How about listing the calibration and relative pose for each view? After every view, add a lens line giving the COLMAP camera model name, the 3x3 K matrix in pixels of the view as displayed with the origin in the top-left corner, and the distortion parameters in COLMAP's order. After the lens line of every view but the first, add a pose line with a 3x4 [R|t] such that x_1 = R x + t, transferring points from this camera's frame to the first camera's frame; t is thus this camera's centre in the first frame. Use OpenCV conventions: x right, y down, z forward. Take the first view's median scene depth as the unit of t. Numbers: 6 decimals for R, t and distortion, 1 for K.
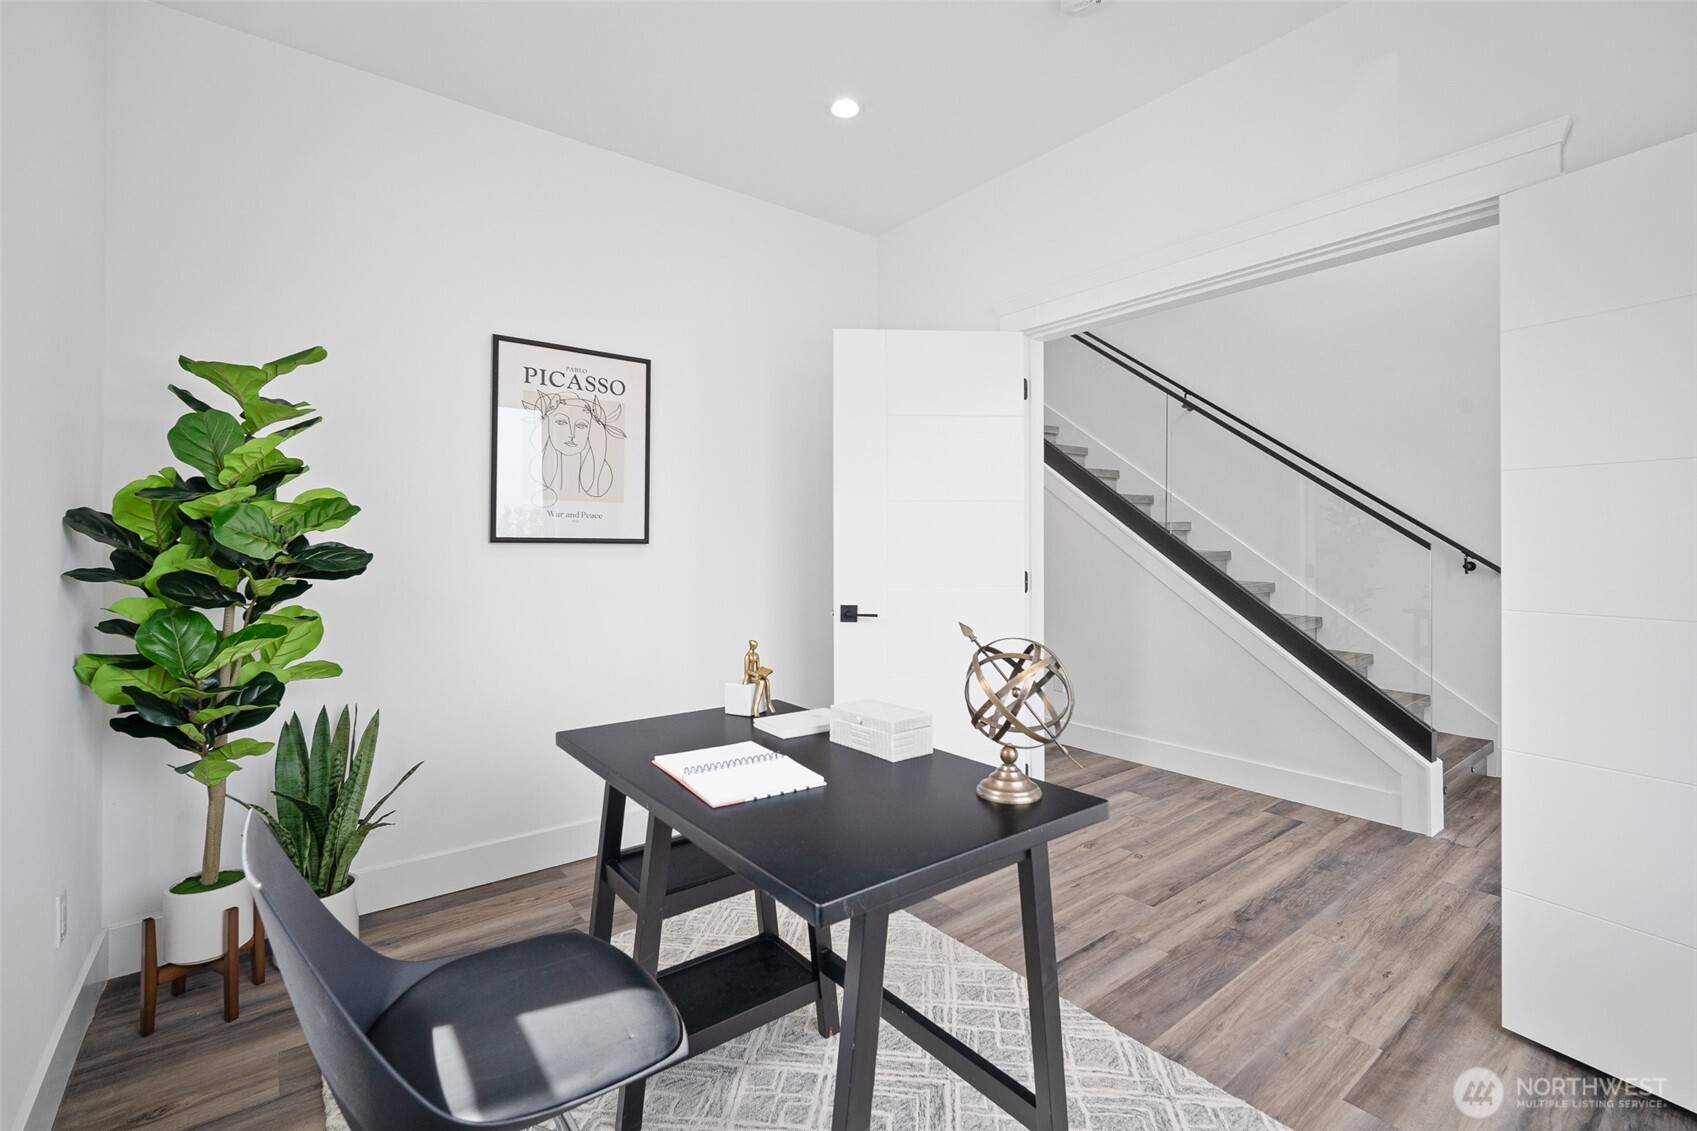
lens RADIAL K [[750.0, 0, 847.0], [0, 750.0, 523.3], [0, 0, 1]] dist [-0.001906, -0.000073]
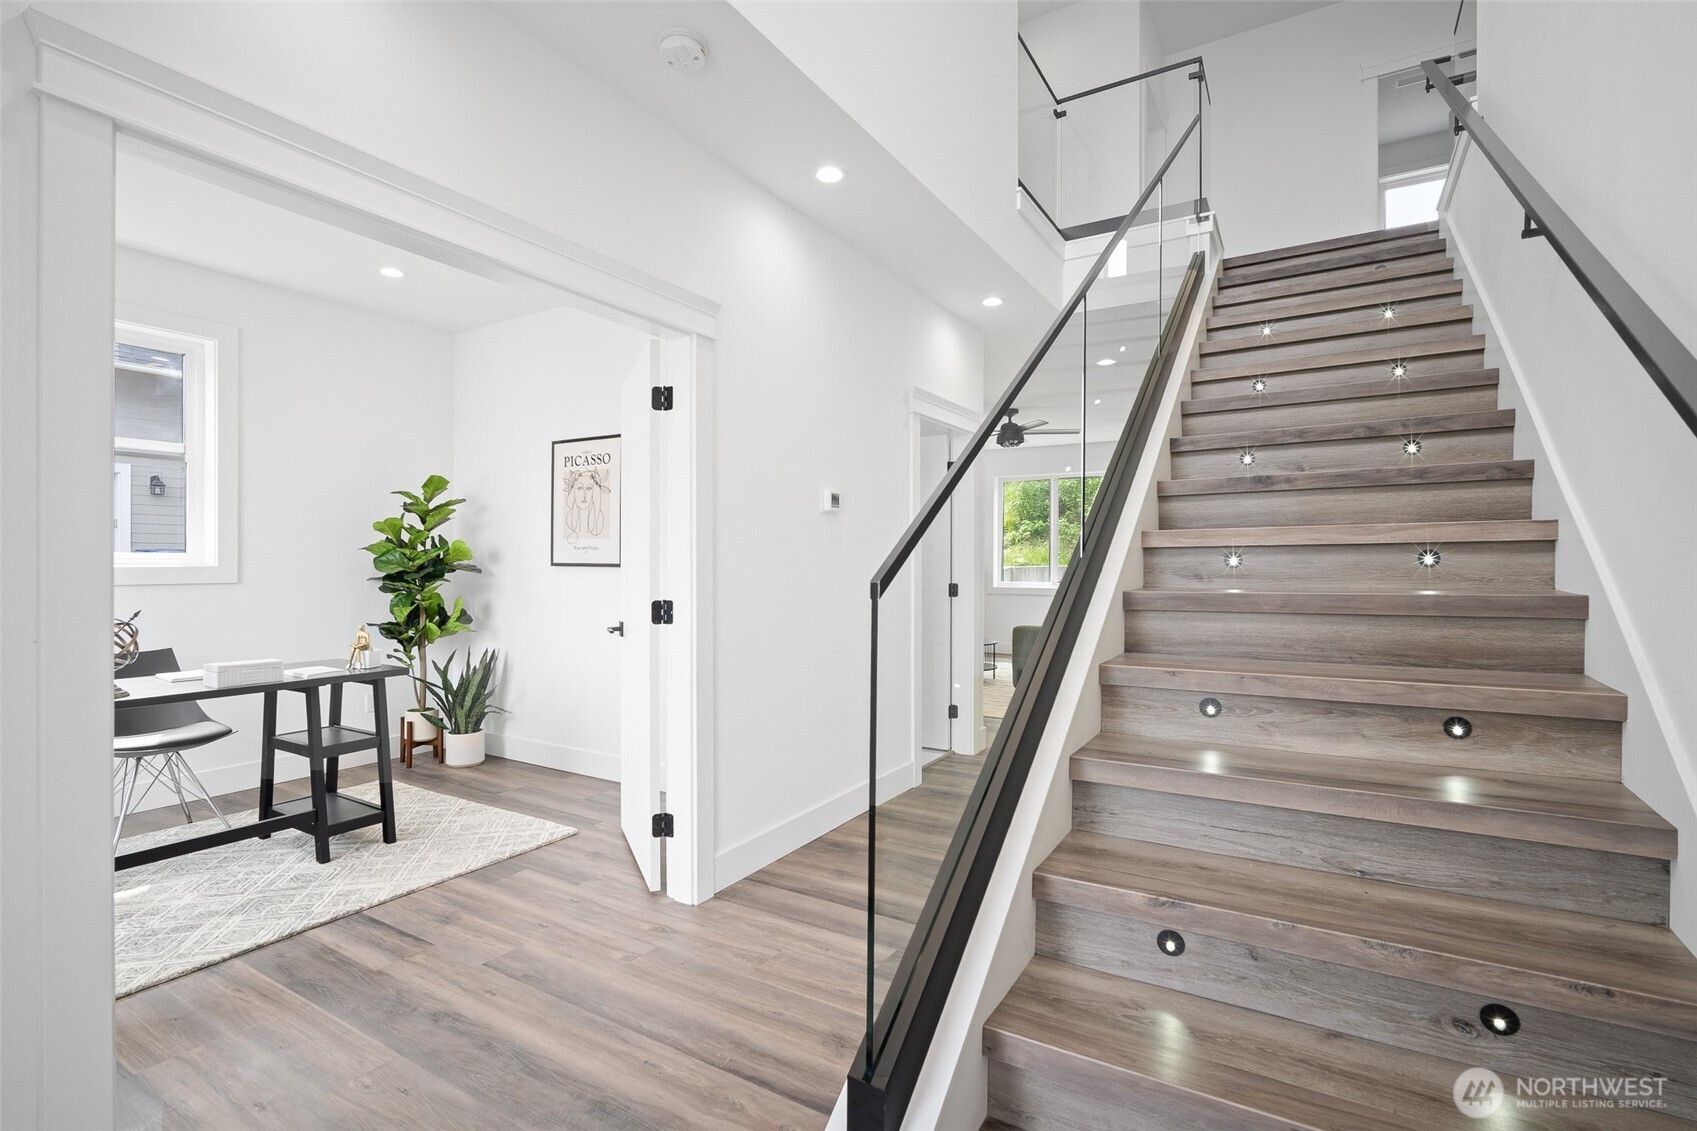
lens RADIAL K [[738.9, 0, 862.1], [0, 738.9, 554.4], [0, 0, 1]] dist [-0.003607, 0.000480]
pose [[0.381098, -0.010565, -0.924474, 1.295262], [0.021250, 0.999771, -0.002666, 0.018728], [0.924290, -0.018629, 0.381235, 0.992256]]
